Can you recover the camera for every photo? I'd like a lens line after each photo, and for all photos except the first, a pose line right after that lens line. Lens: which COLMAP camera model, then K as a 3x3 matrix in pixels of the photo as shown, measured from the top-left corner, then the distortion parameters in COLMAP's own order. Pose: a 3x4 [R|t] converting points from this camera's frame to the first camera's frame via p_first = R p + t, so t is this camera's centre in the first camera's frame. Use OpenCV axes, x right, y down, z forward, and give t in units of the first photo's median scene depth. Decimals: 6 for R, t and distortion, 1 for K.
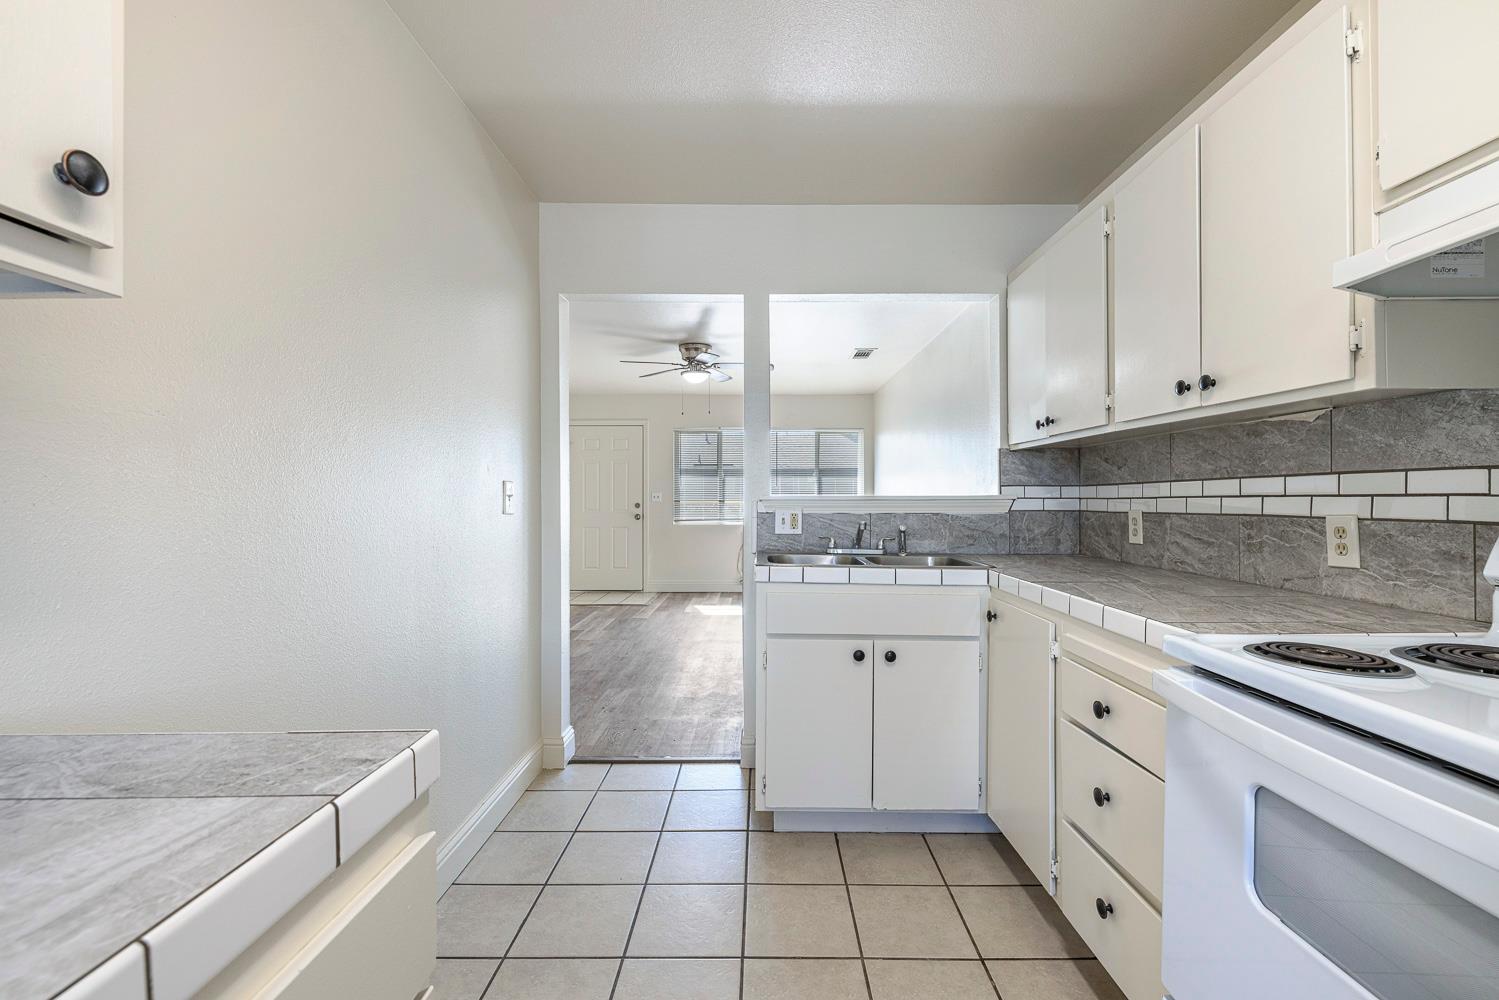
lens RADIAL K [[632.7, 0, 762.5], [0, 632.7, 493.0], [0, 0, 1]] dist [-0.001197, -0.000196]
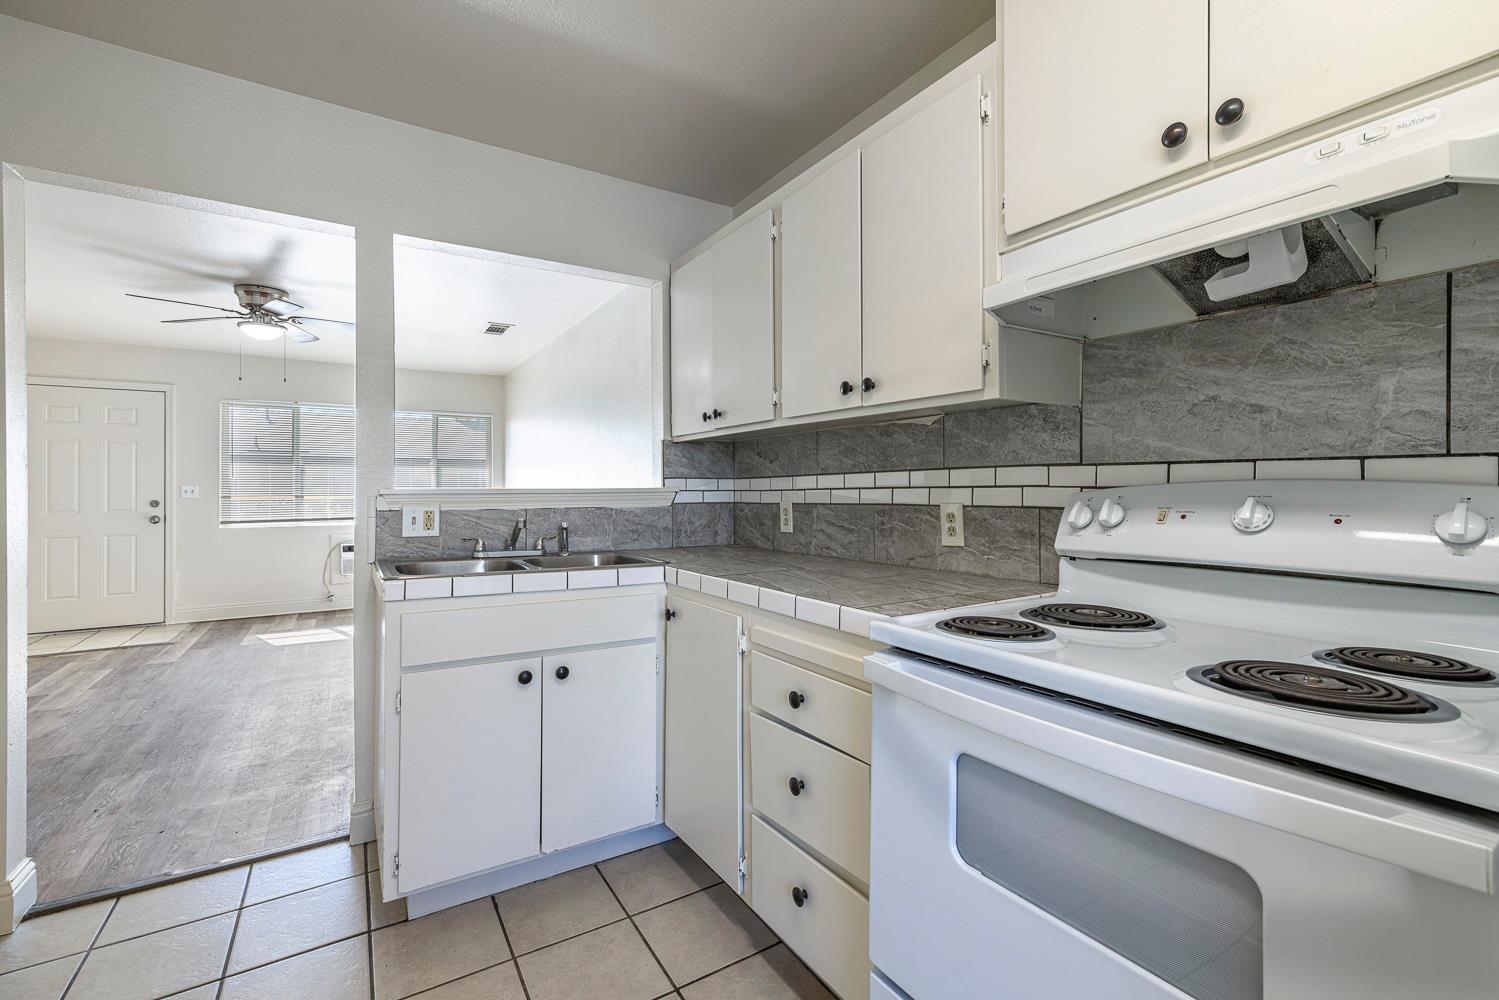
lens RADIAL K [[648.8, 0, 749.4], [0, 648.8, 485.0], [0, 0, 1]] dist [0.004109, 0.000308]
pose [[0.851149, 0.000459, 0.524923, -0.047774], [0.000606, 0.999998, -0.001857, 0.001462], [-0.524923, 0.001898, 0.851148, 0.102002]]
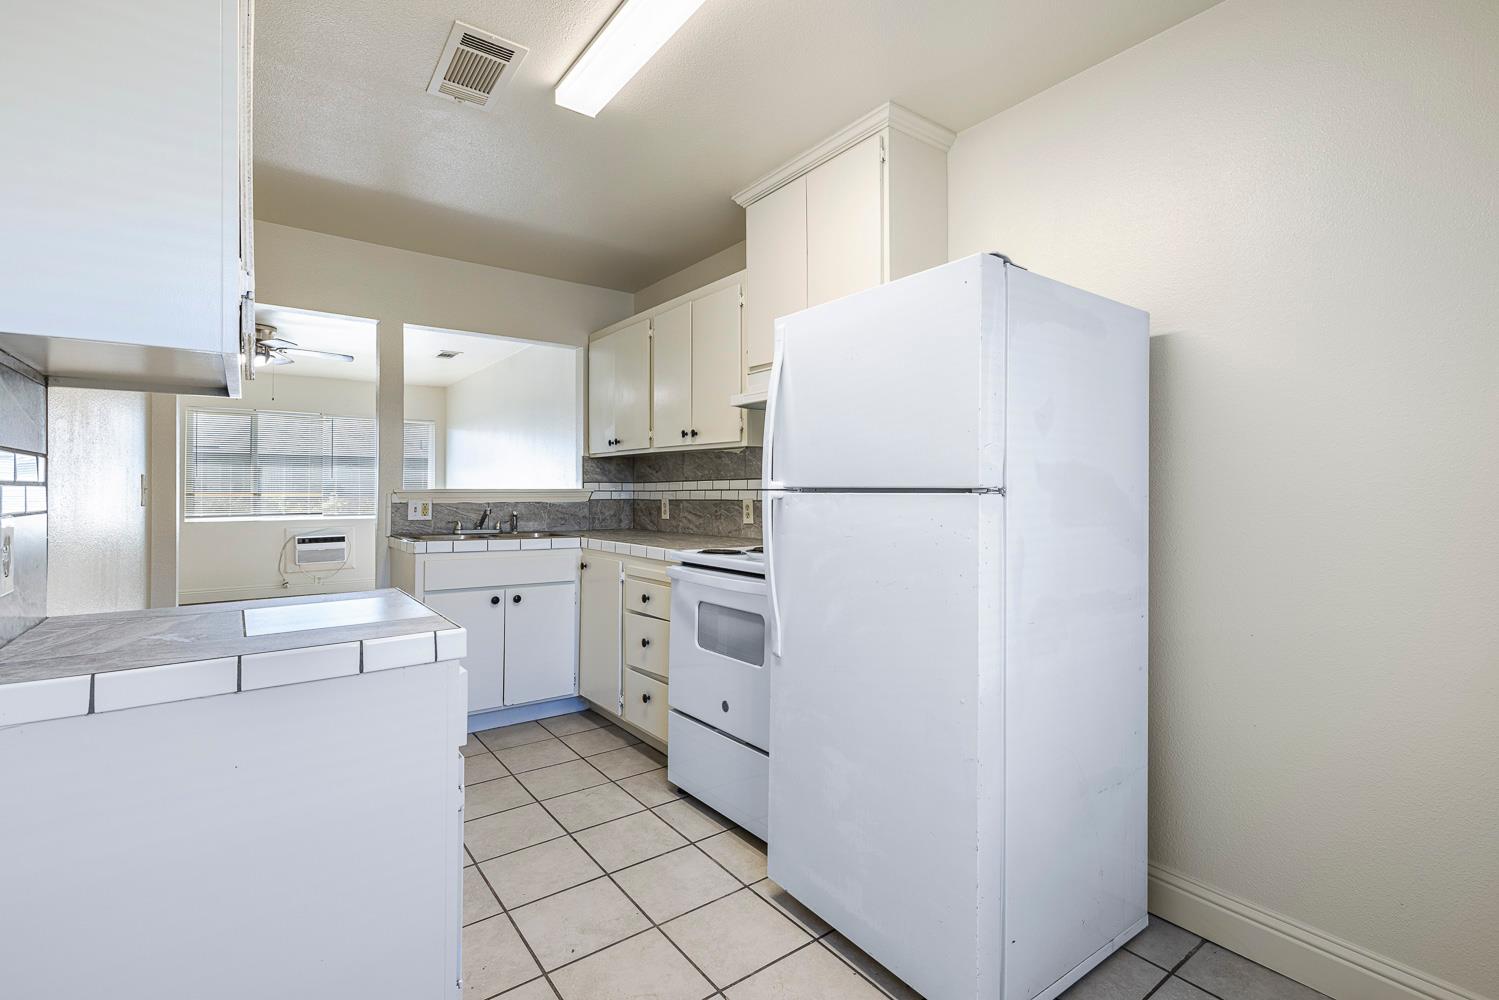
lens RADIAL K [[678.0, 0, 754.9], [0, 678.0, 483.1], [0, 0, 1]] dist [0.001990, 0.000151]
pose [[0.796635, 0.007436, 0.604415, -0.308998], [-0.005438, 0.999972, -0.005134, -0.004918], [-0.604437, 0.000803, 0.796653, -0.581640]]
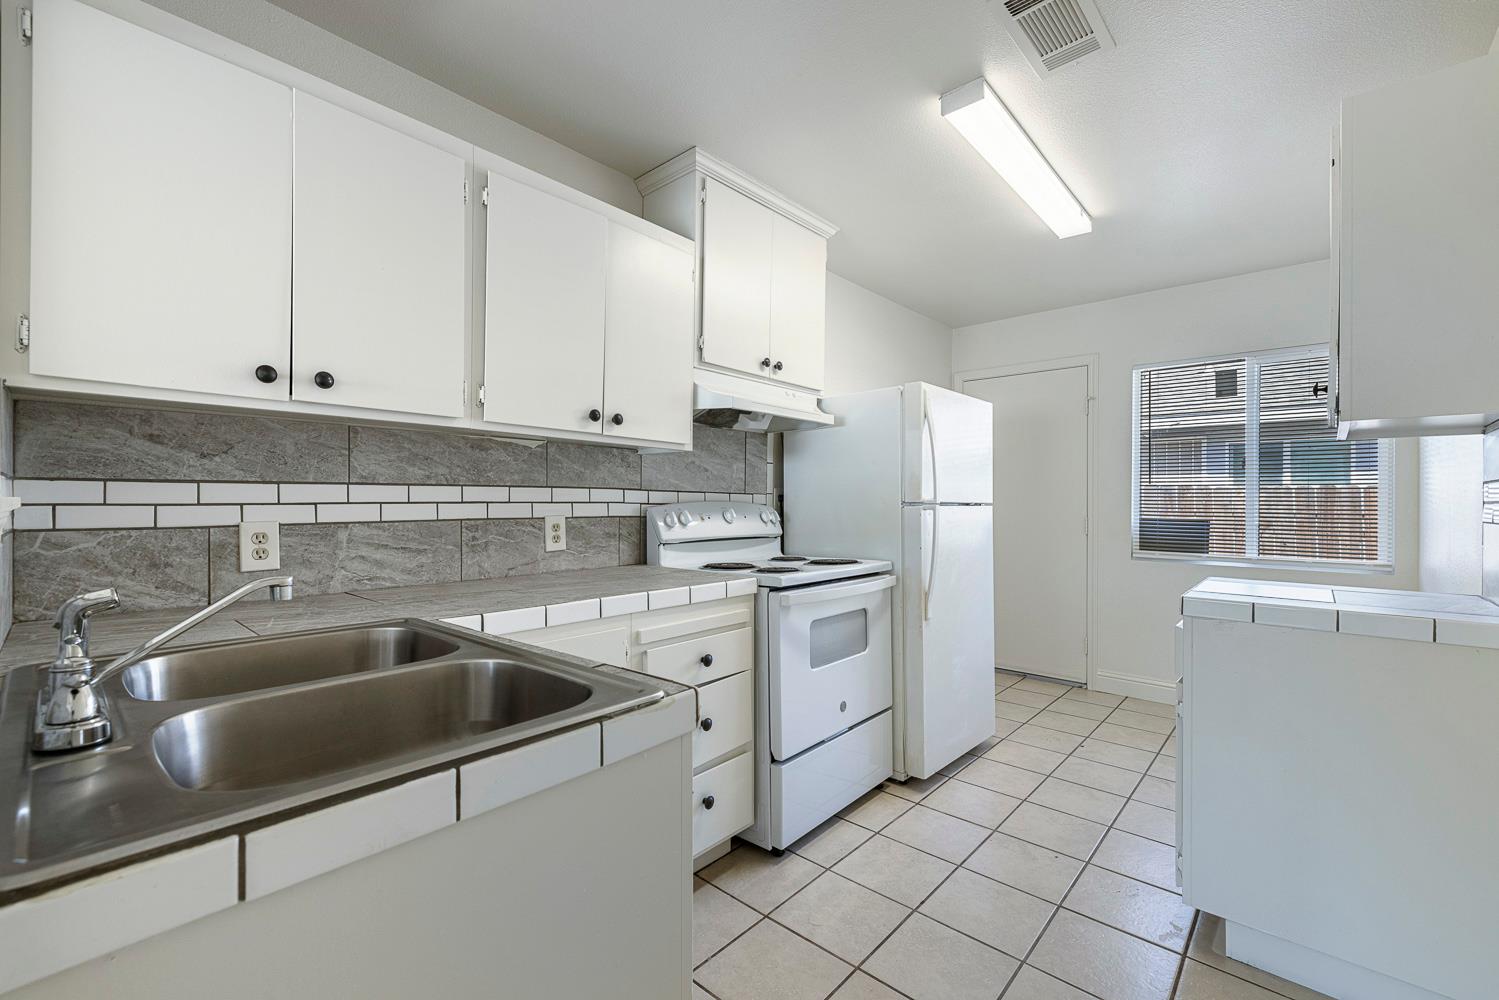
lens RADIAL K [[632.7, 0, 762.5], [0, 632.7, 493.0], [0, 0, 1]] dist [-0.001197, -0.000196]
pose [[-0.750166, 0.010645, 0.661163, -0.301780], [-0.006260, 0.999711, -0.023198, 0.009372], [-0.661219, -0.021542, -0.749883, 1.271161]]
